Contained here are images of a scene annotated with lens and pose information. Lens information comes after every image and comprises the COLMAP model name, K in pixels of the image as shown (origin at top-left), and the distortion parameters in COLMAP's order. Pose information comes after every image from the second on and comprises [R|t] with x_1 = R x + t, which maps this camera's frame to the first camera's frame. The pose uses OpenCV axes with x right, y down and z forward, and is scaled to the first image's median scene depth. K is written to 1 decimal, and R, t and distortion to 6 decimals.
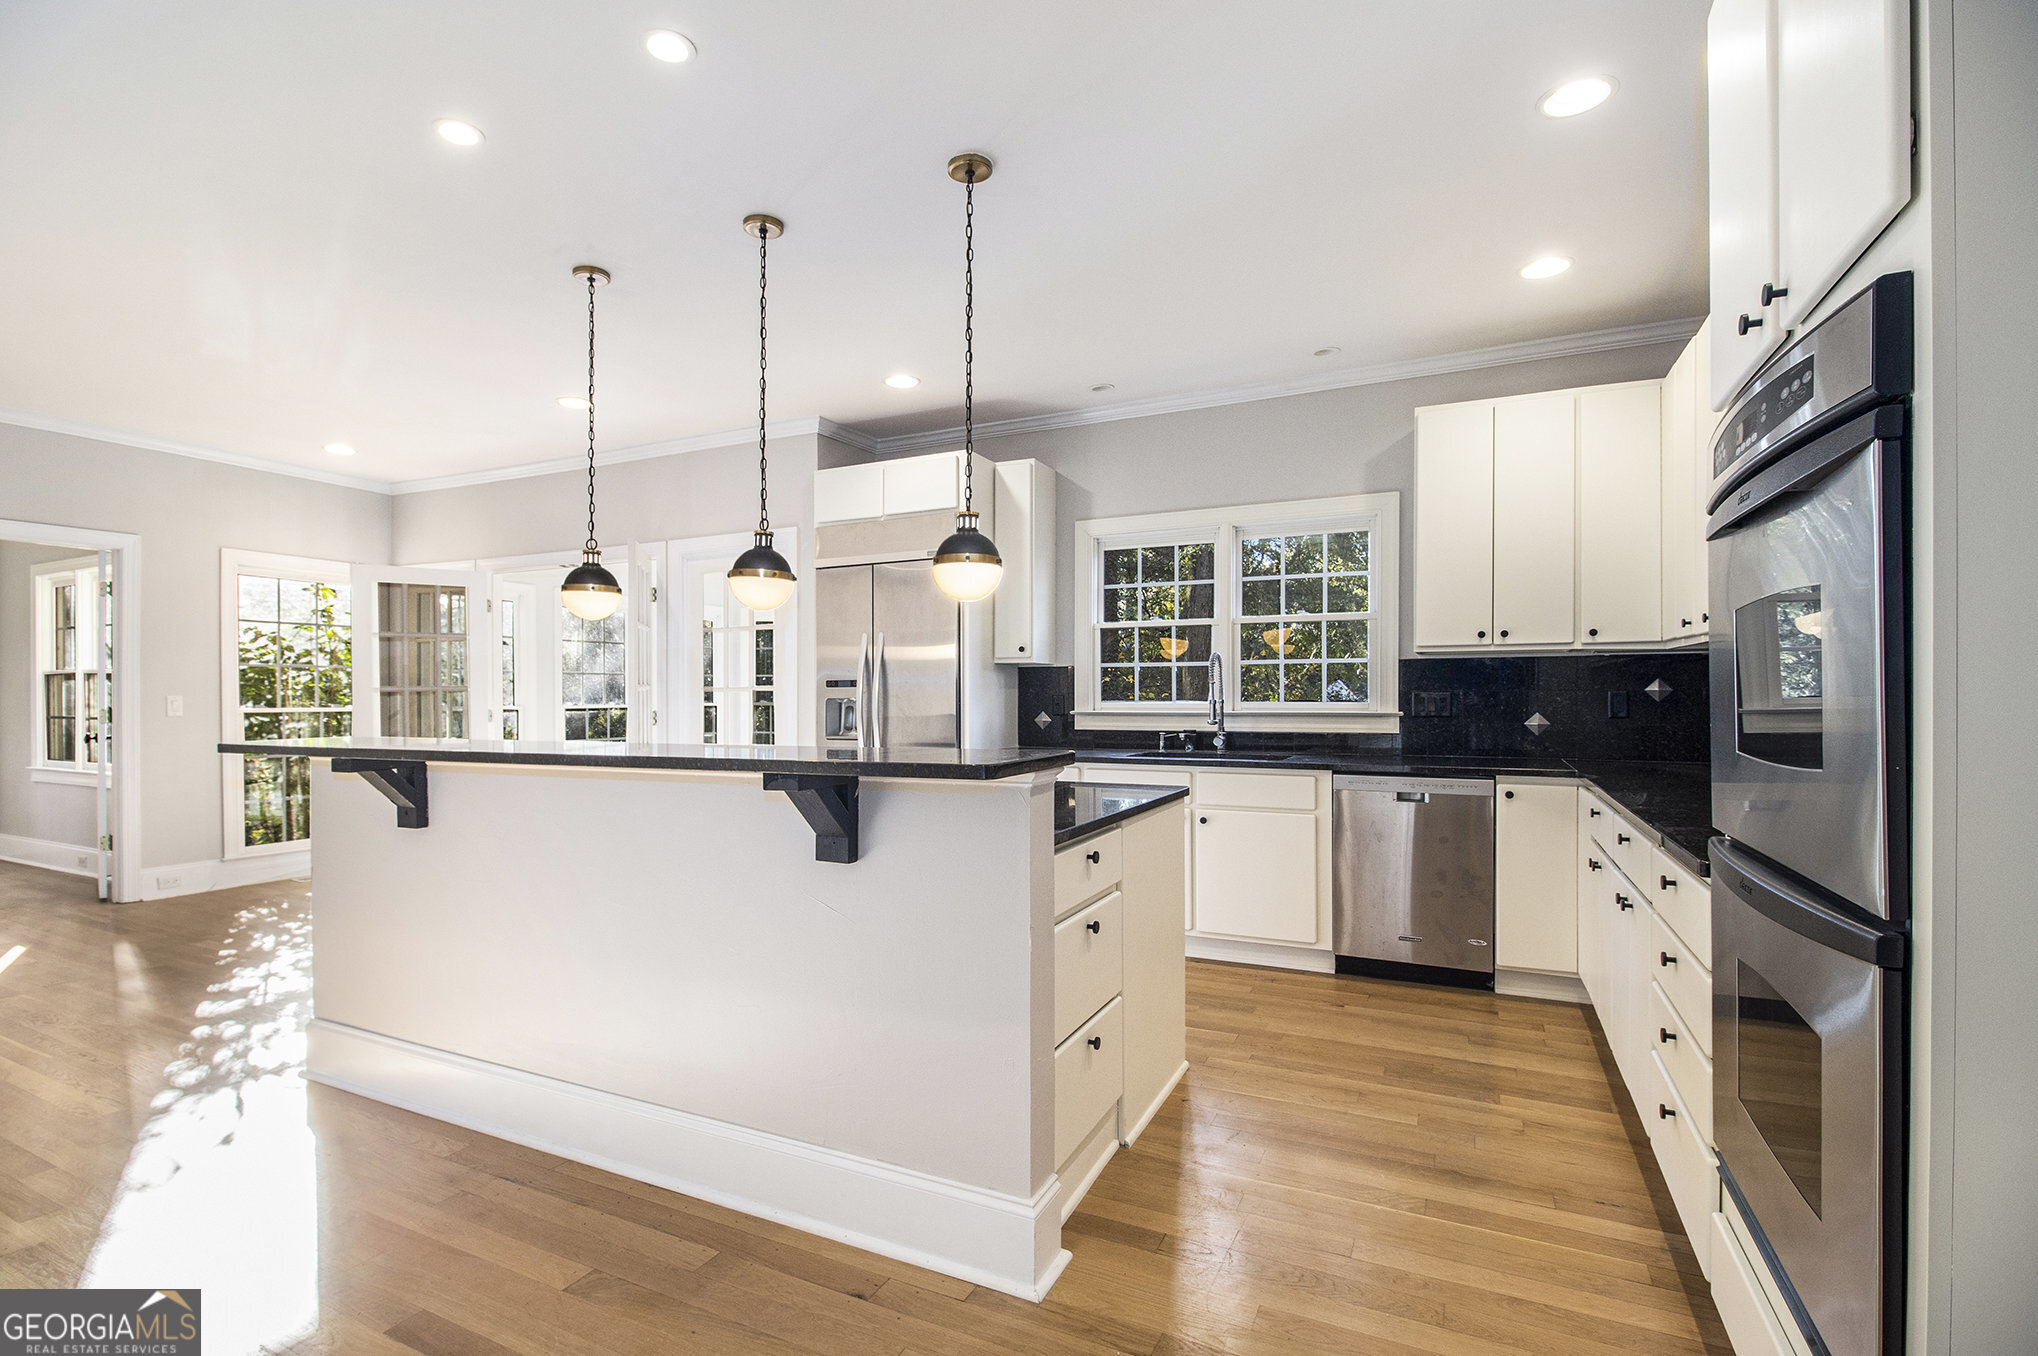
lens RADIAL K [[962.5, 0, 1013.1], [0, 962.5, 683.6], [0, 0, 1]] dist [-0.012202, -0.003370]
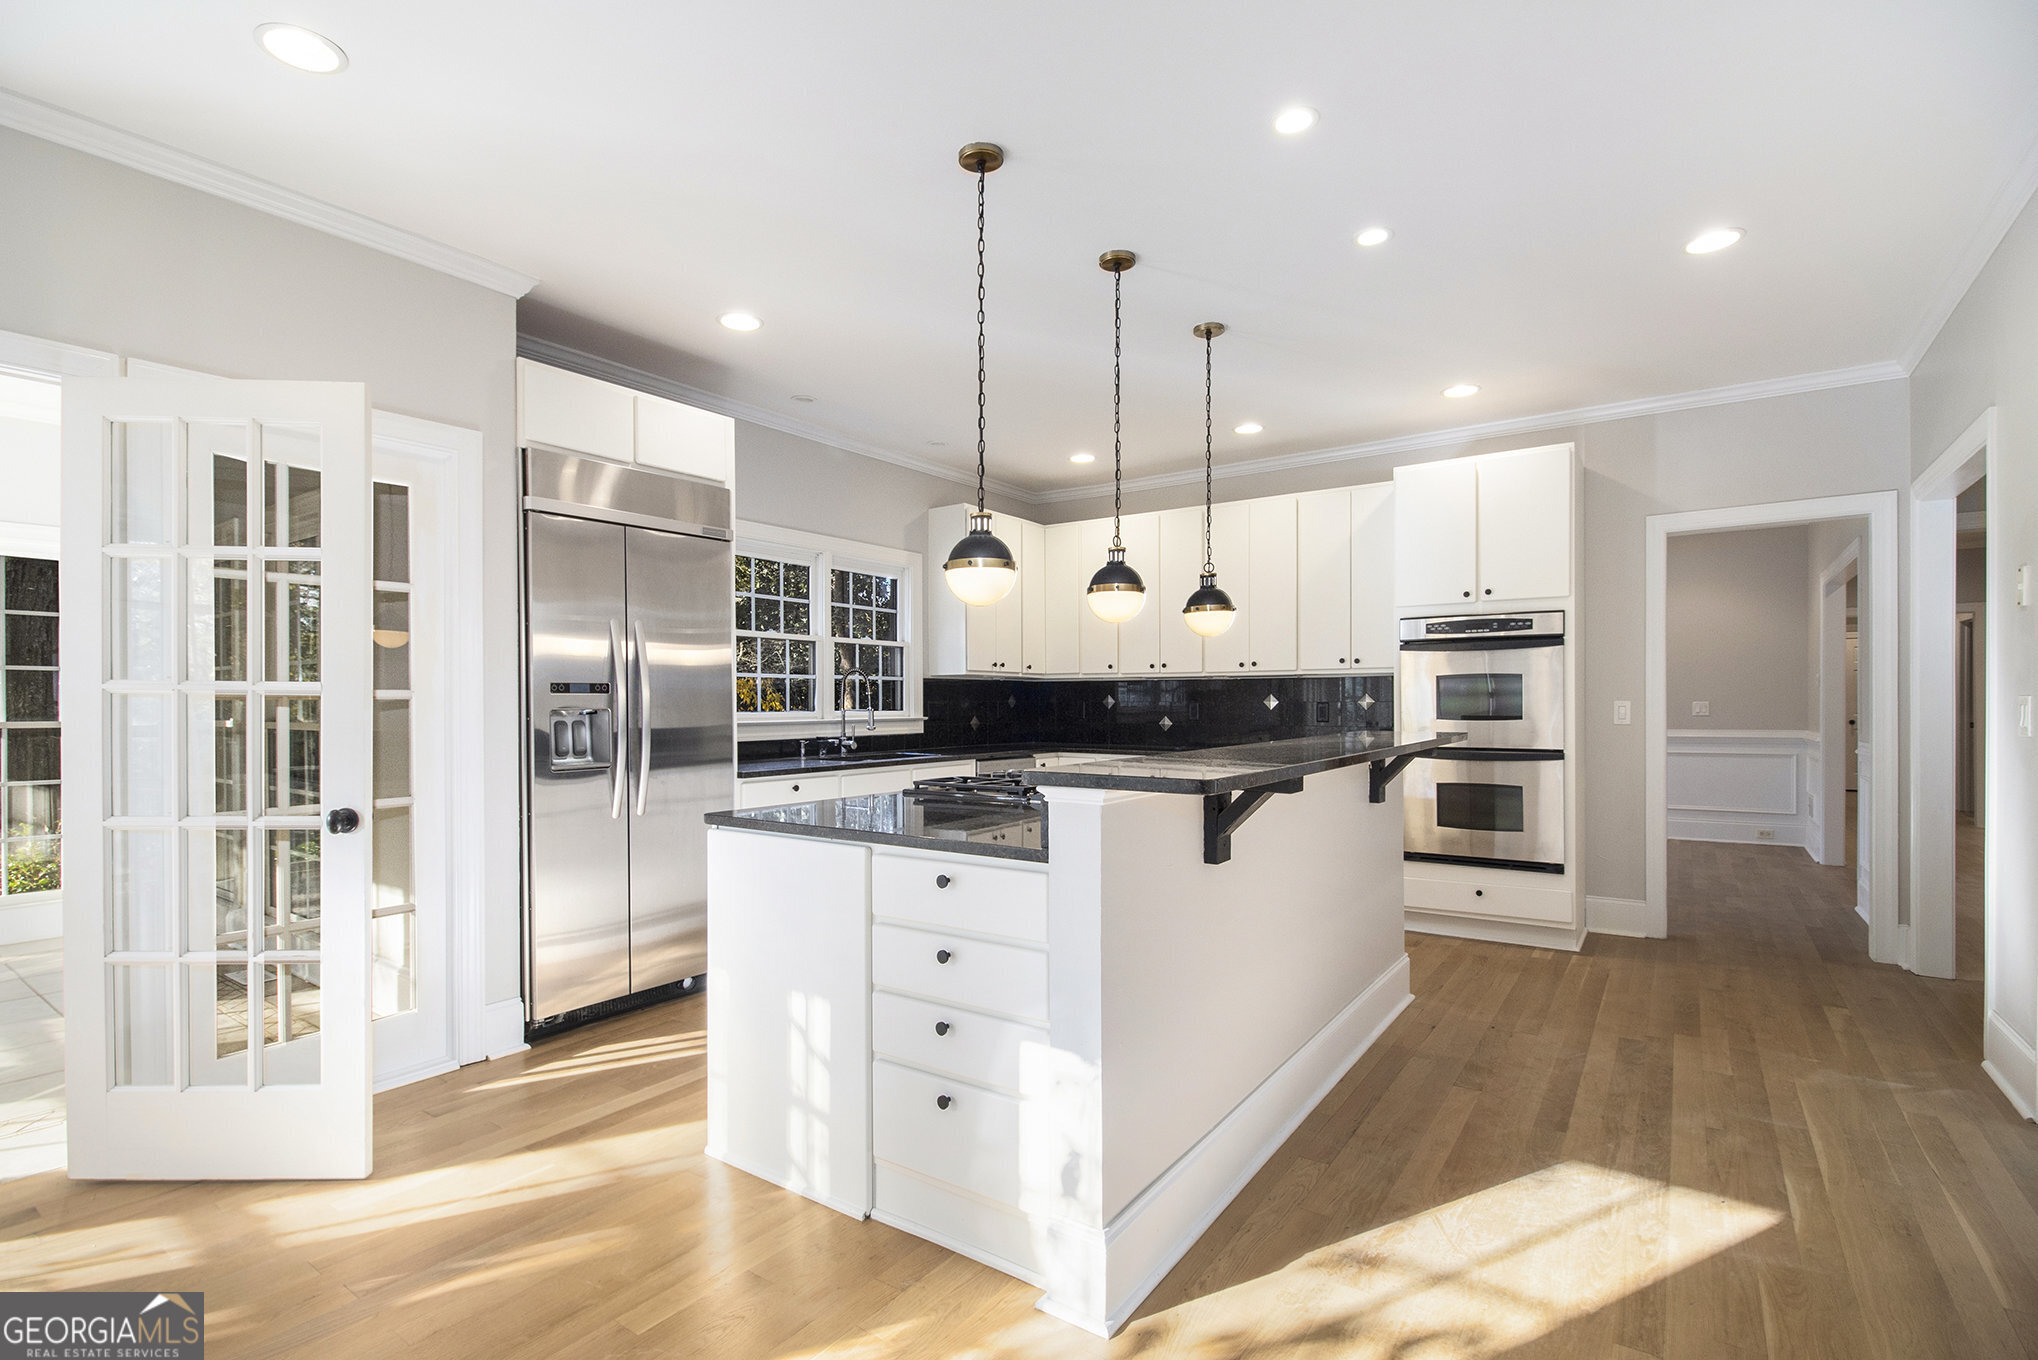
lens RADIAL K [[962.5, 0, 1018.9], [0, 962.5, 698.3], [0, 0, 1]] dist [-0.012202, -0.003370]
pose [[0.160678, 0.008376, 0.986971, -0.897723], [-0.004339, 0.999960, -0.007780, 0.012468], [-0.986997, -0.003033, 0.160708, 0.635864]]
